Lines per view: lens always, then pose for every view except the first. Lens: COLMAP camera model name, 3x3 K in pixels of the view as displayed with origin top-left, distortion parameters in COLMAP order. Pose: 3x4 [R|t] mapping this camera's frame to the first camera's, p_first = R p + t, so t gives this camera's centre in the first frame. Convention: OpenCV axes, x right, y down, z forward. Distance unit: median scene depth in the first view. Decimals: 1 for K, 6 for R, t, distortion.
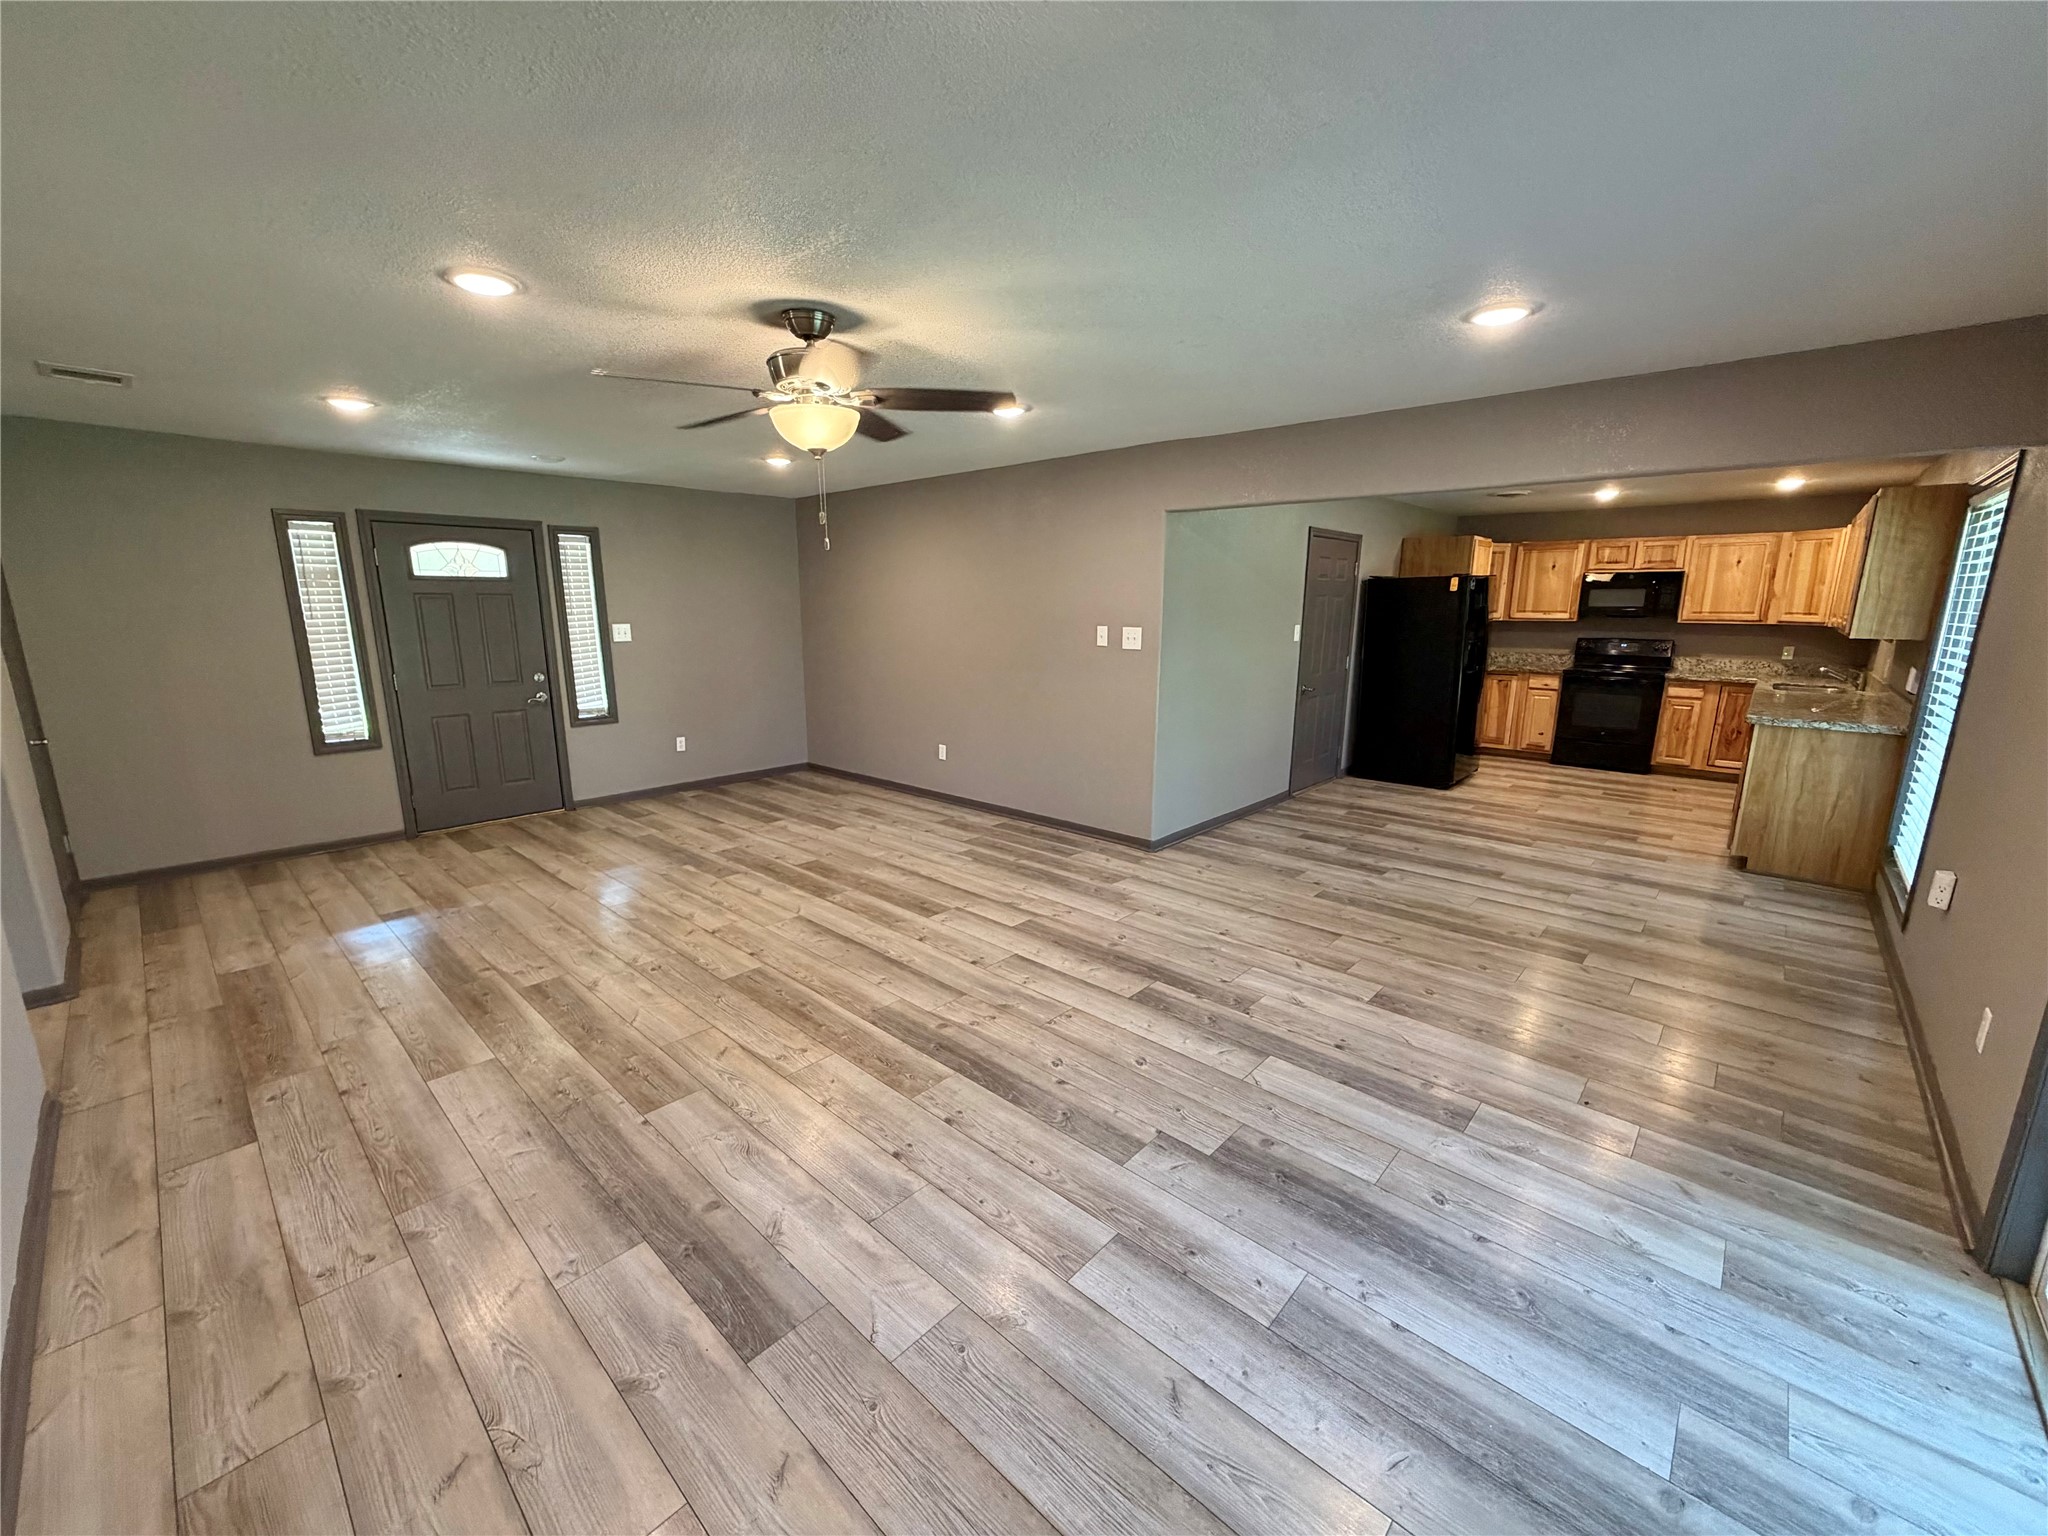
lens RADIAL K [[816.0, 0, 1018.7], [0, 816.0, 768.2], [0, 0, 1]] dist [-0.002237, 0.001274]
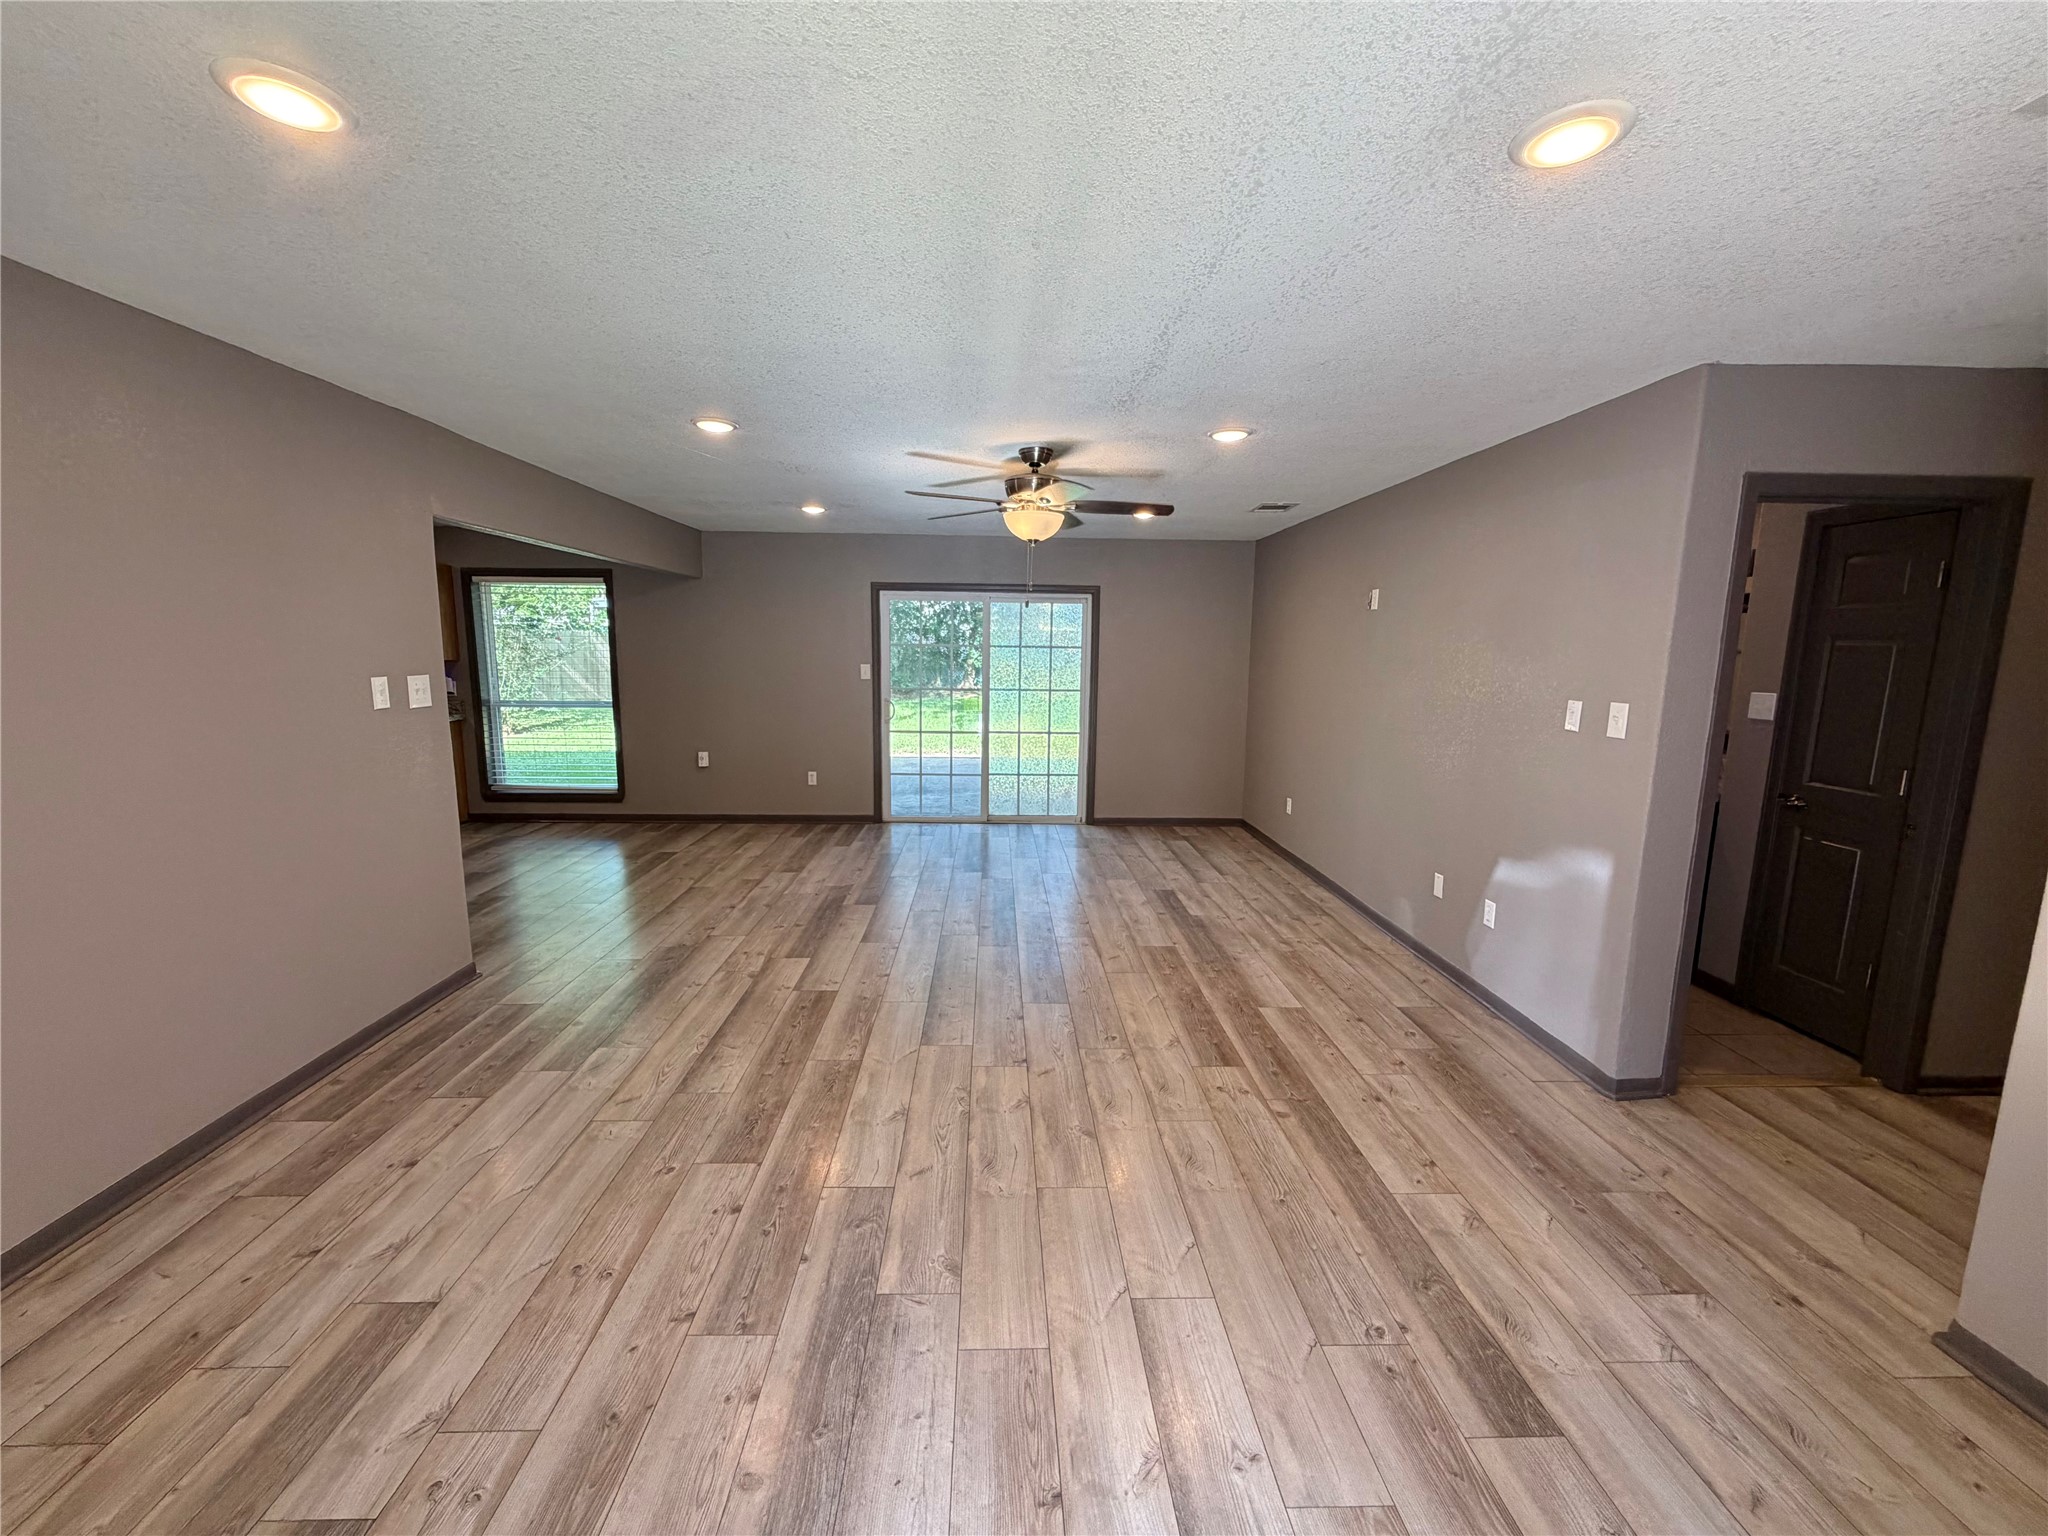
lens RADIAL K [[816.0, 0, 1017.0], [0, 816.0, 769.1], [0, 0, 1]] dist [-0.002237, 0.001274]
pose [[-0.700993, -0.118524, 0.703250, -0.784092], [0.131282, 0.947796, 0.290600, -0.260571], [-0.700981, 0.296033, -0.648838, 1.262521]]
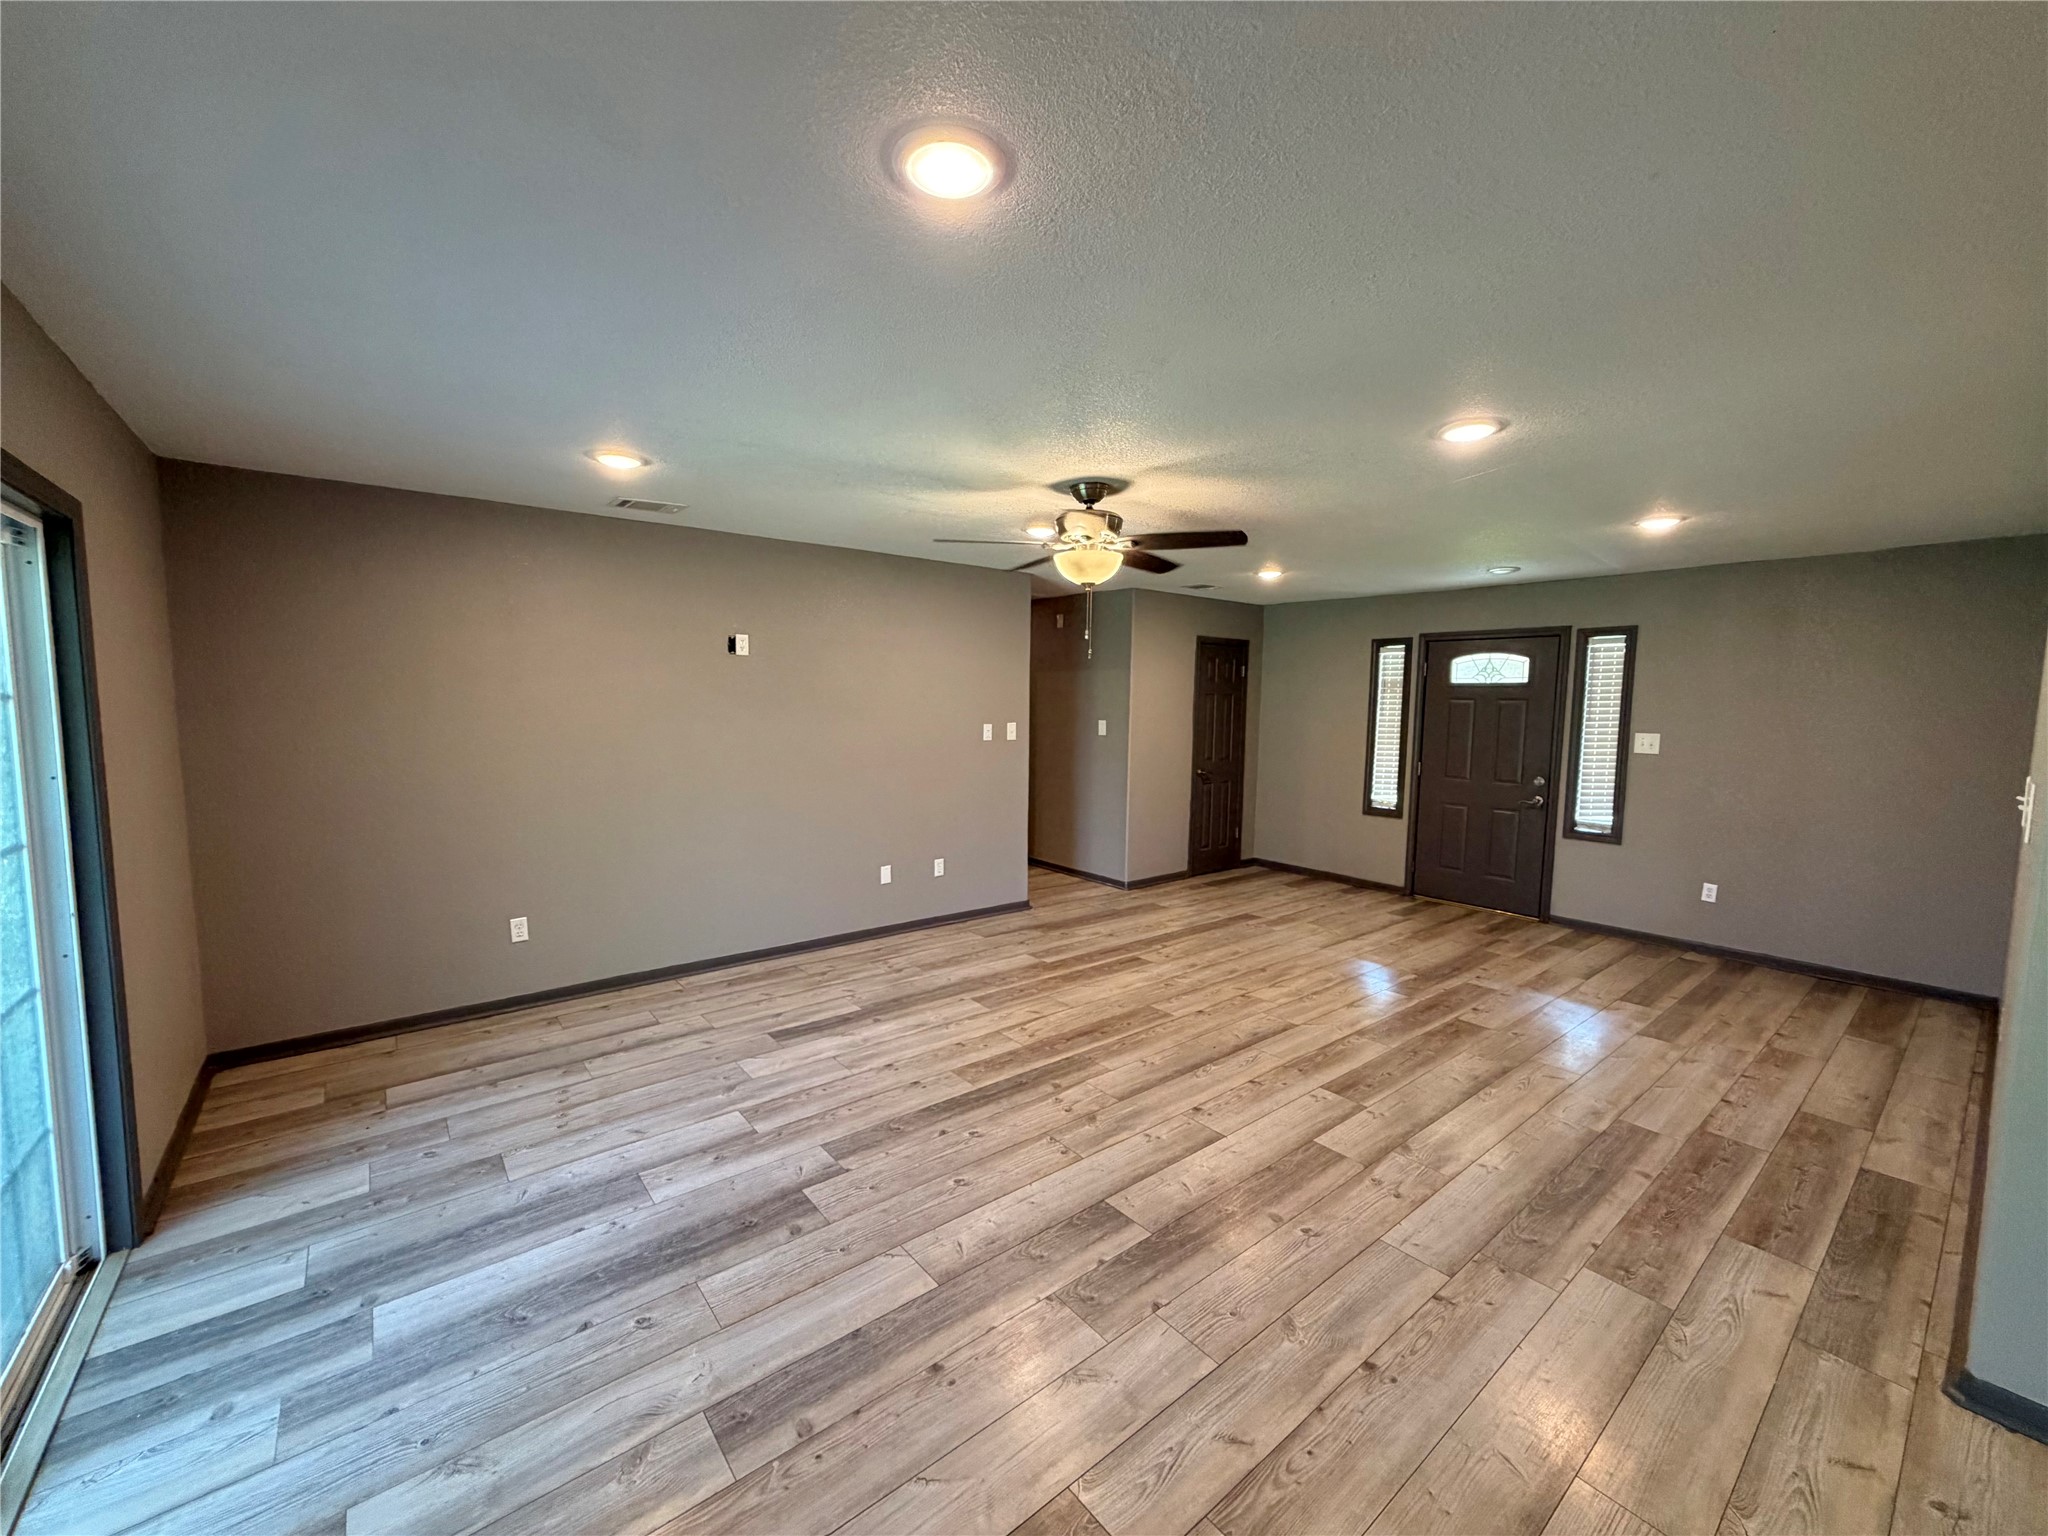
lens RADIAL K [[816.0, 0, 1016.3], [0, 816.0, 768.5], [0, 0, 1]] dist [-0.002237, 0.001274]
pose [[-0.147582, 0.083156, -0.985548, 0.647606], [-0.213489, 0.970290, 0.113837, -0.138820], [0.965734, 0.227204, -0.125444, 0.679658]]
